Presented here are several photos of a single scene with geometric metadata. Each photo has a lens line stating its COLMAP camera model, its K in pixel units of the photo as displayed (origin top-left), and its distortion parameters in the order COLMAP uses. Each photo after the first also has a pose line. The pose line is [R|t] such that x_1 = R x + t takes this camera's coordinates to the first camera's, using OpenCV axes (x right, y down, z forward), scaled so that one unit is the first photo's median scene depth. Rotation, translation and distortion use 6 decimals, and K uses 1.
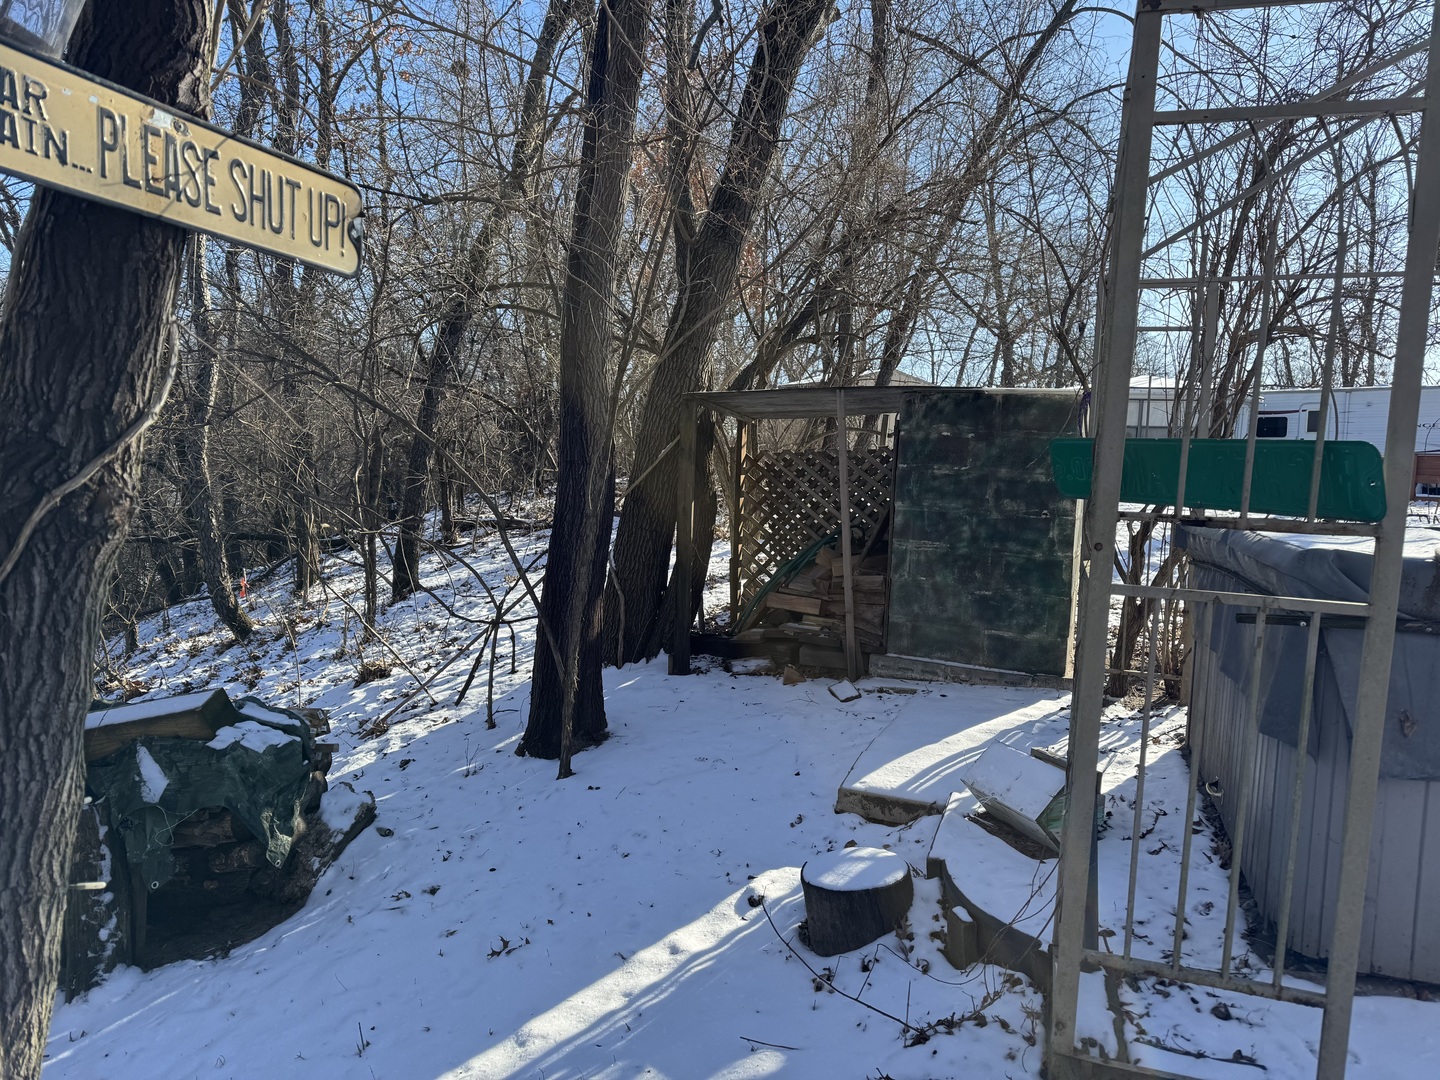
lens RADIAL K [[1018.2, 0, 724.2], [0, 1018.2, 546.0], [0, 0, 1]] dist [0.025951, -0.001194]
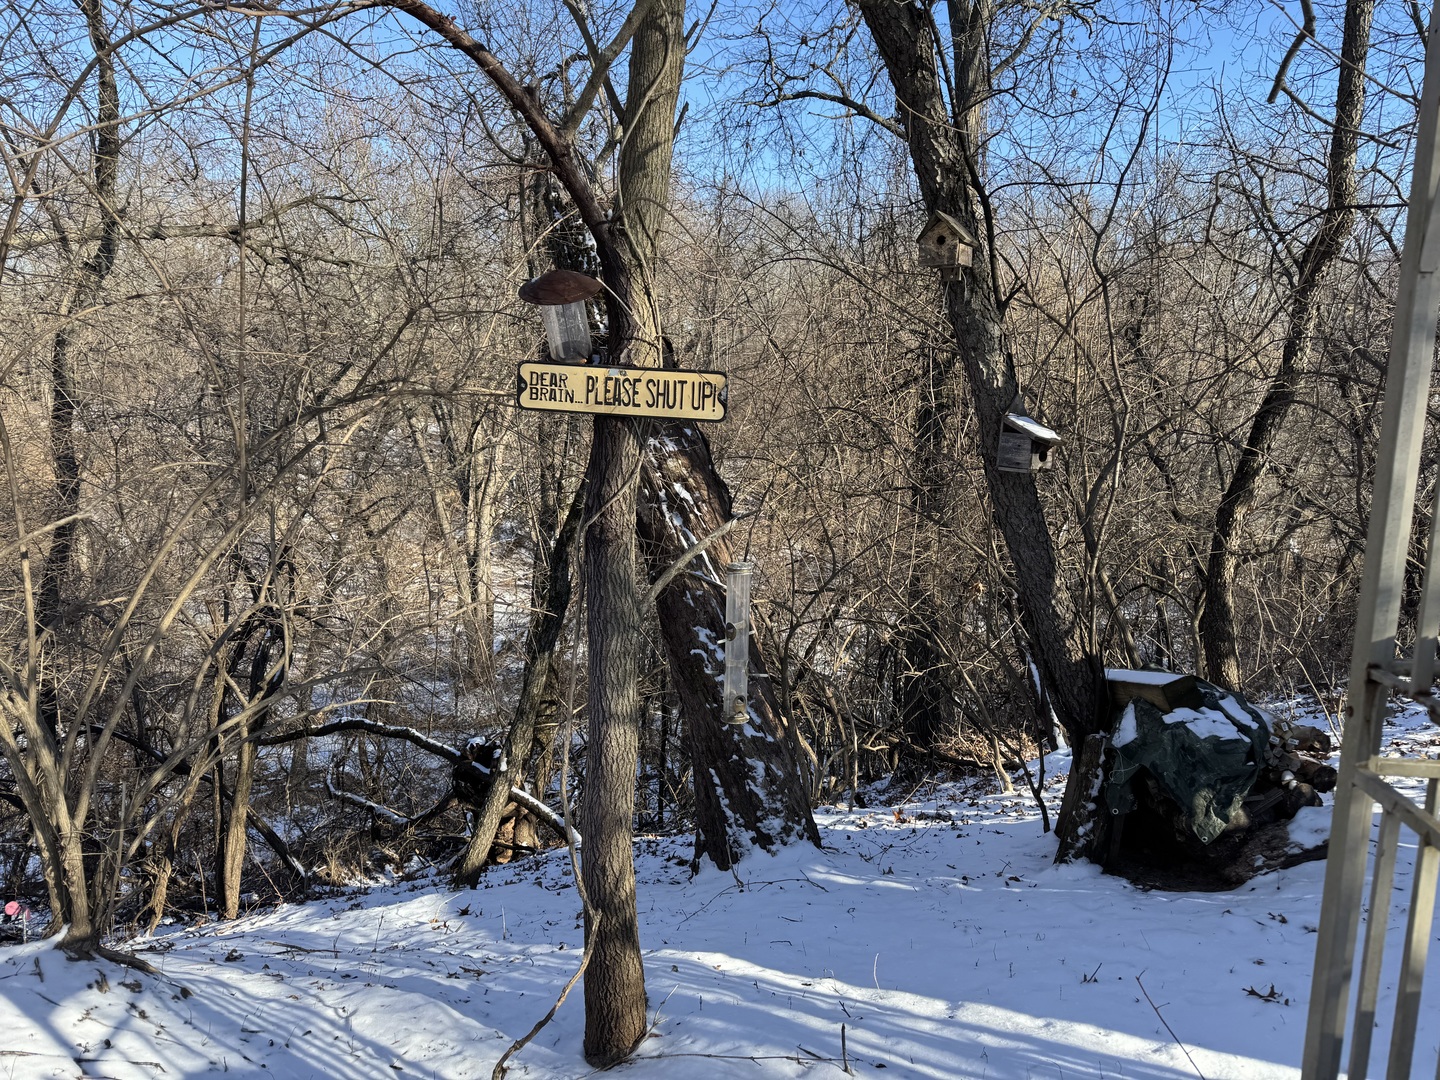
lens RADIAL K [[1018.2, 0, 721.1], [0, 1018.2, 544.3], [0, 0, 1]] dist [0.025951, -0.001194]
pose [[0.214313, 0.117661, -0.969652, 1.555026], [-0.088157, 0.990997, 0.100767, -0.242899], [0.972779, 0.063886, 0.222756, 0.642948]]
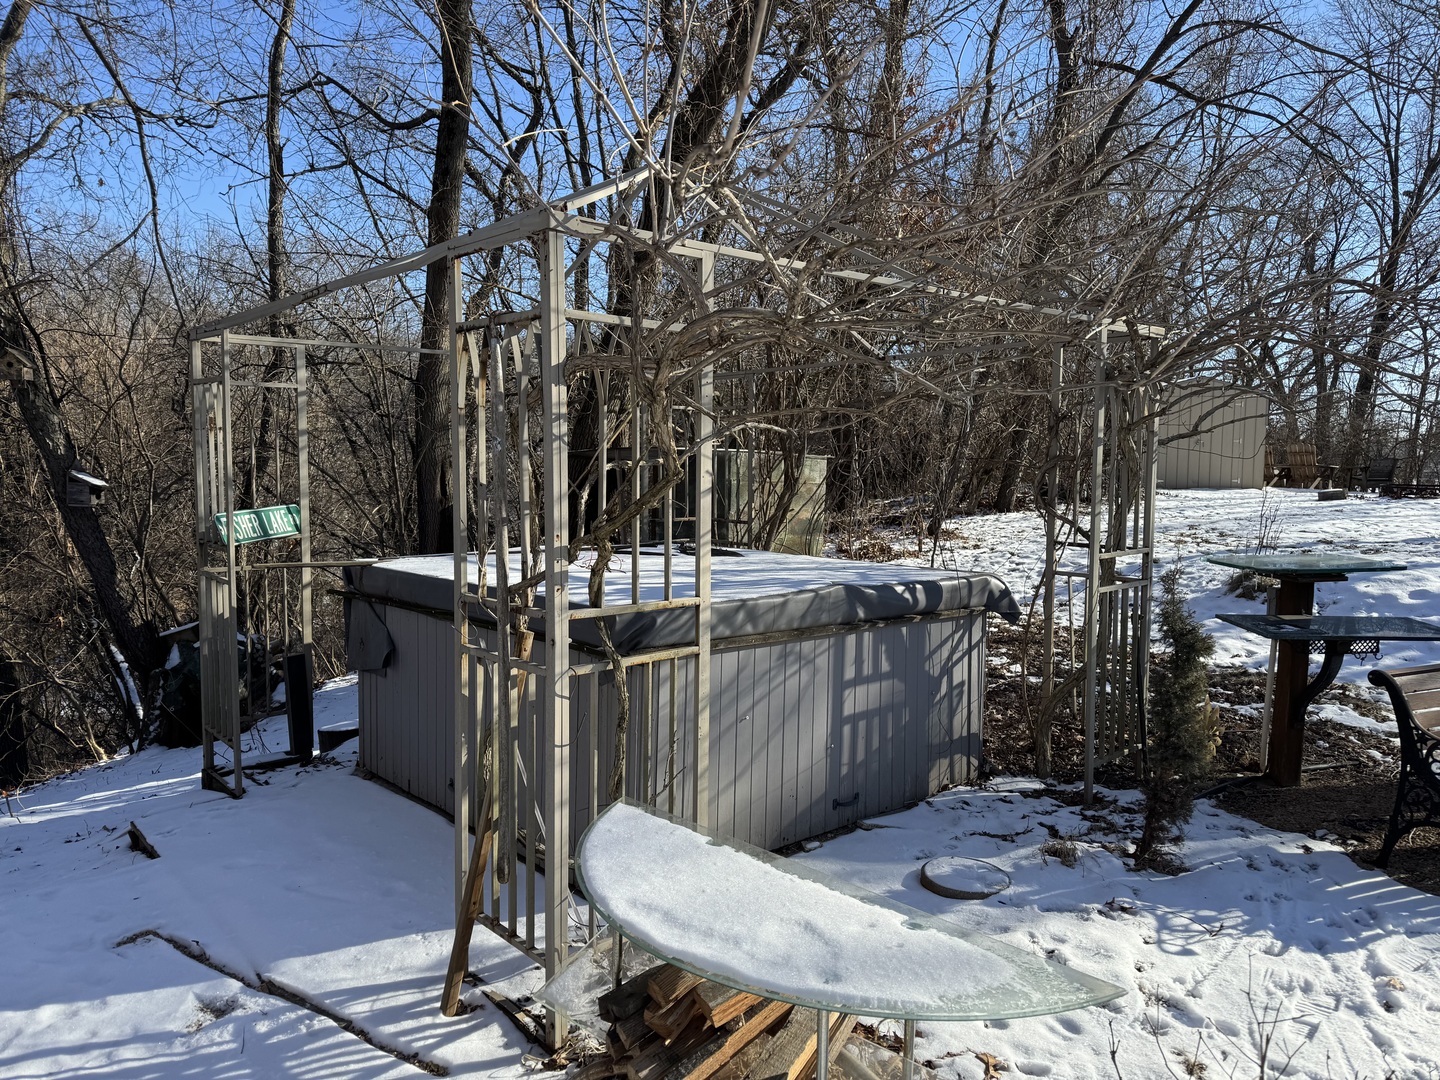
lens RADIAL K [[1018.2, 0, 718.5], [0, 1018.2, 547.1], [0, 0, 1]] dist [0.025951, -0.001194]
pose [[0.867003, 0.016335, -0.498036, 4.232869], [-0.019550, 0.999808, -0.001241, -0.061234], [0.497920, 0.010812, 0.867156, -0.774259]]
